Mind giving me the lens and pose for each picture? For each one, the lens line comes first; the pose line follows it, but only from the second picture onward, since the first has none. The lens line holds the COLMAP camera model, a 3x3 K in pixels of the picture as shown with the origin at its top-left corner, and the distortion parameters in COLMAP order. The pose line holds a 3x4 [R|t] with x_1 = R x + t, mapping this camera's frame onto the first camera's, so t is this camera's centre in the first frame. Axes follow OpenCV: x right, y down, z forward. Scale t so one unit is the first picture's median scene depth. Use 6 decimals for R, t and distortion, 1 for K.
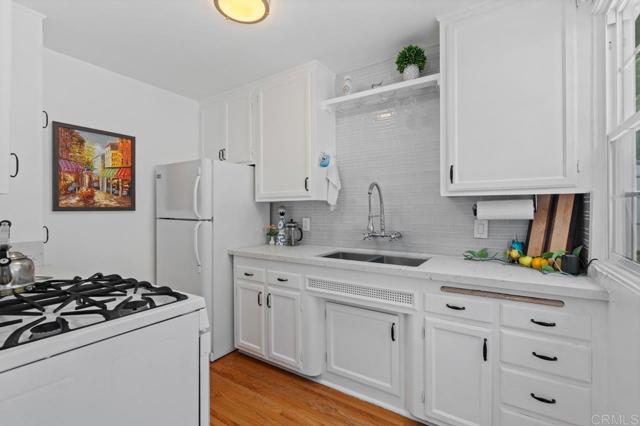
lens RADIAL K [[286.8, 0, 321.3], [0, 286.8, 210.6], [0, 0, 1]] dist [-0.005647, 0.001152]
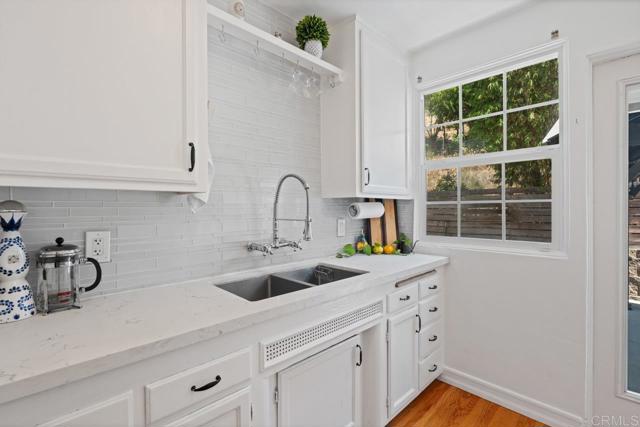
lens RADIAL K [[302.2, 0, 316.2], [0, 302.2, 209.3], [0, 0, 1]] dist [-0.003827, -0.000509]
pose [[0.218783, -0.004107, 0.975765, -0.482298], [0.004095, 0.999986, 0.003291, -0.008601], [-0.975765, 0.003276, 0.218797, 0.694175]]
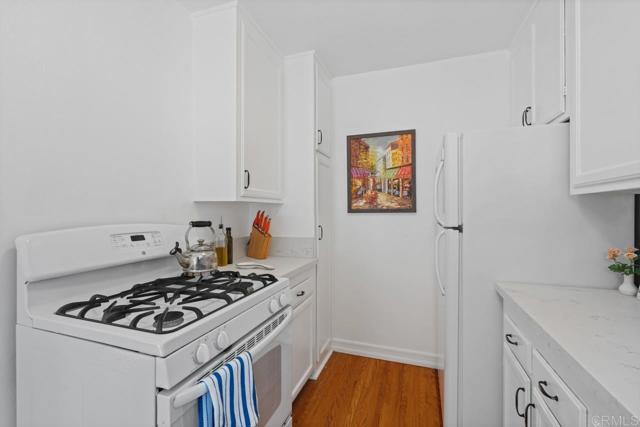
lens RADIAL K [[286.8, 0, 317.0], [0, 286.8, 209.7], [0, 0, 1]] dist [-0.005647, 0.001152]
pose [[0.235950, -0.004274, -0.971756, 0.157525], [0.002013, 0.999990, -0.003910, -0.006556], [0.971763, -0.001033, 0.235956, 0.558524]]
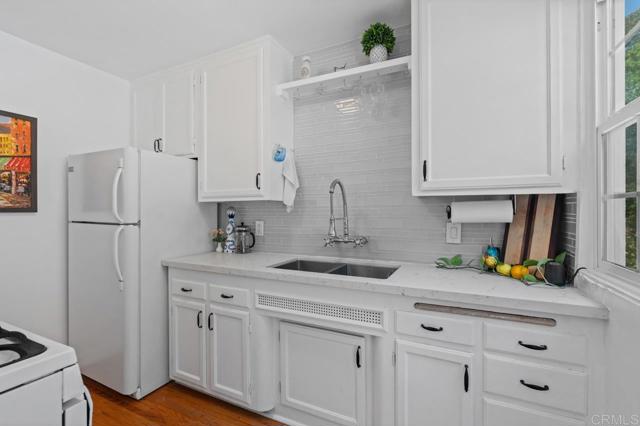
lens RADIAL K [[286.8, 0, 323.4], [0, 286.8, 212.6], [0, 0, 1]] dist [-0.005647, 0.001152]
pose [[0.991141, 0.001205, 0.132812, 0.027108], [-0.001288, 0.999999, 0.000544, -0.000382], [-0.132811, -0.000710, 0.991141, 0.135757]]
